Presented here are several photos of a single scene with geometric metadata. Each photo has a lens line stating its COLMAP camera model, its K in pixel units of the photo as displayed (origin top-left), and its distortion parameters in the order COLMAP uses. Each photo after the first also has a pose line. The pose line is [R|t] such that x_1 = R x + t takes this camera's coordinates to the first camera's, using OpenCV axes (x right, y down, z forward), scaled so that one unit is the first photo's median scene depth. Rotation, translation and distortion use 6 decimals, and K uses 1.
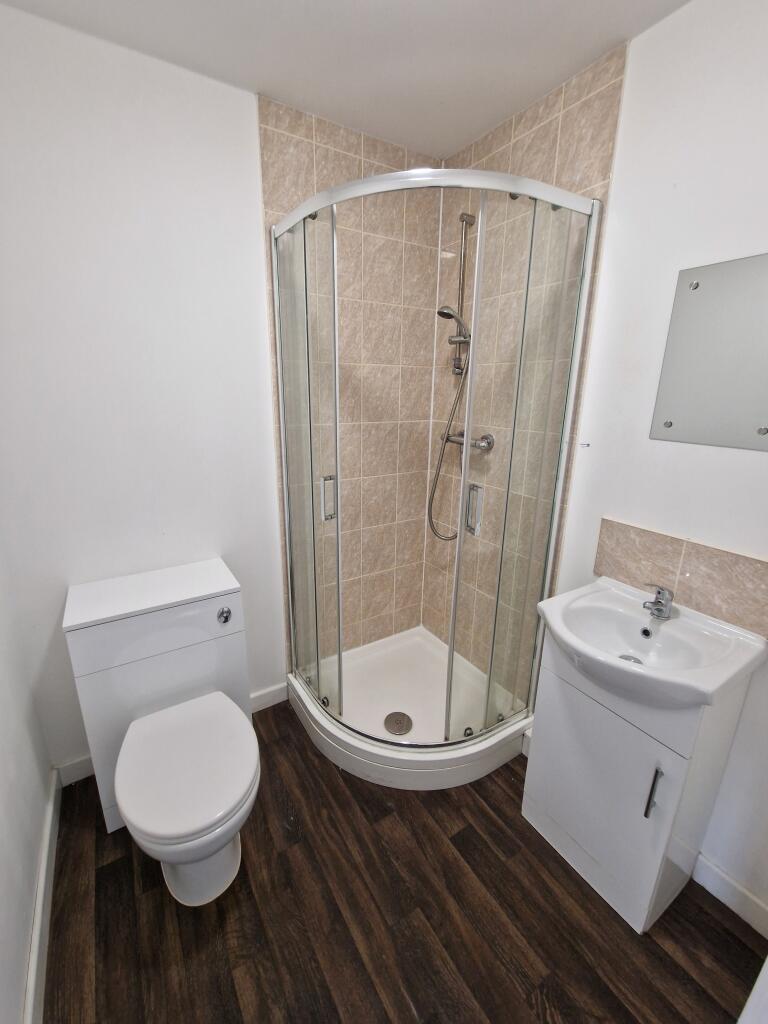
lens RADIAL K [[425.0, 0, 382.9], [0, 425.0, 509.3], [0, 0, 1]] dist [-0.001826, -0.000739]
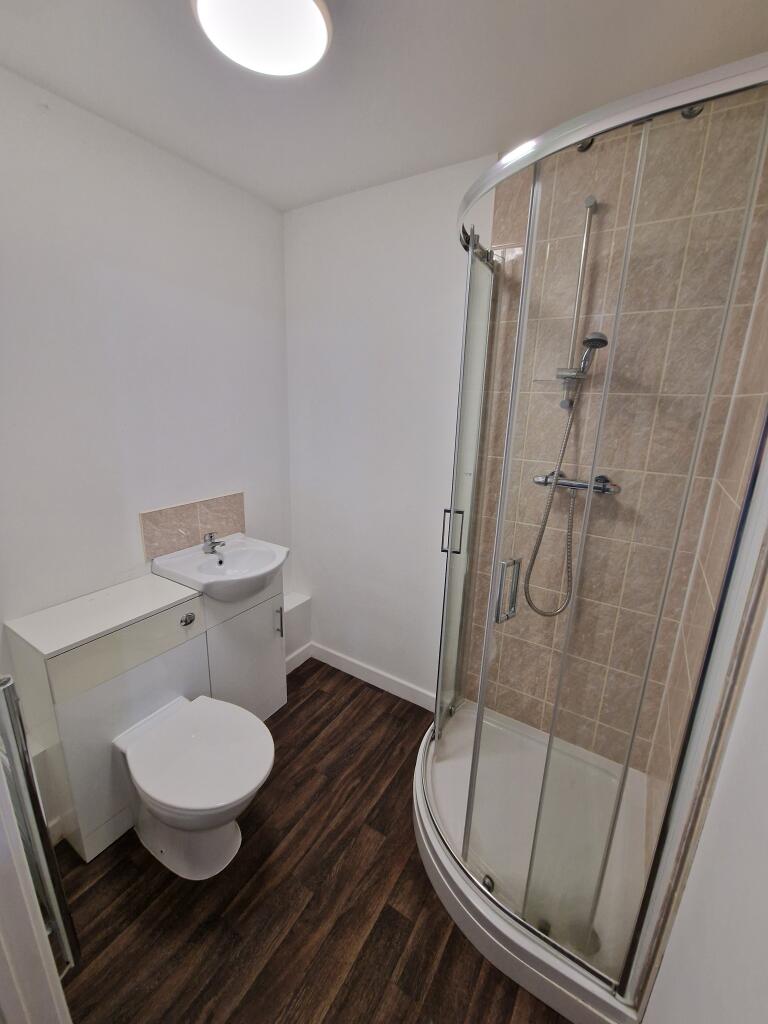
lens RADIAL K [[425.0, 0, 380.7], [0, 425.0, 511.8], [0, 0, 1]] dist [-0.001826, -0.000739]
pose [[0.432175, 0.244311, -0.868065, 0.728361], [-0.269947, 0.953511, 0.133963, -0.163000], [0.860438, 0.176436, 0.478034, 0.378934]]
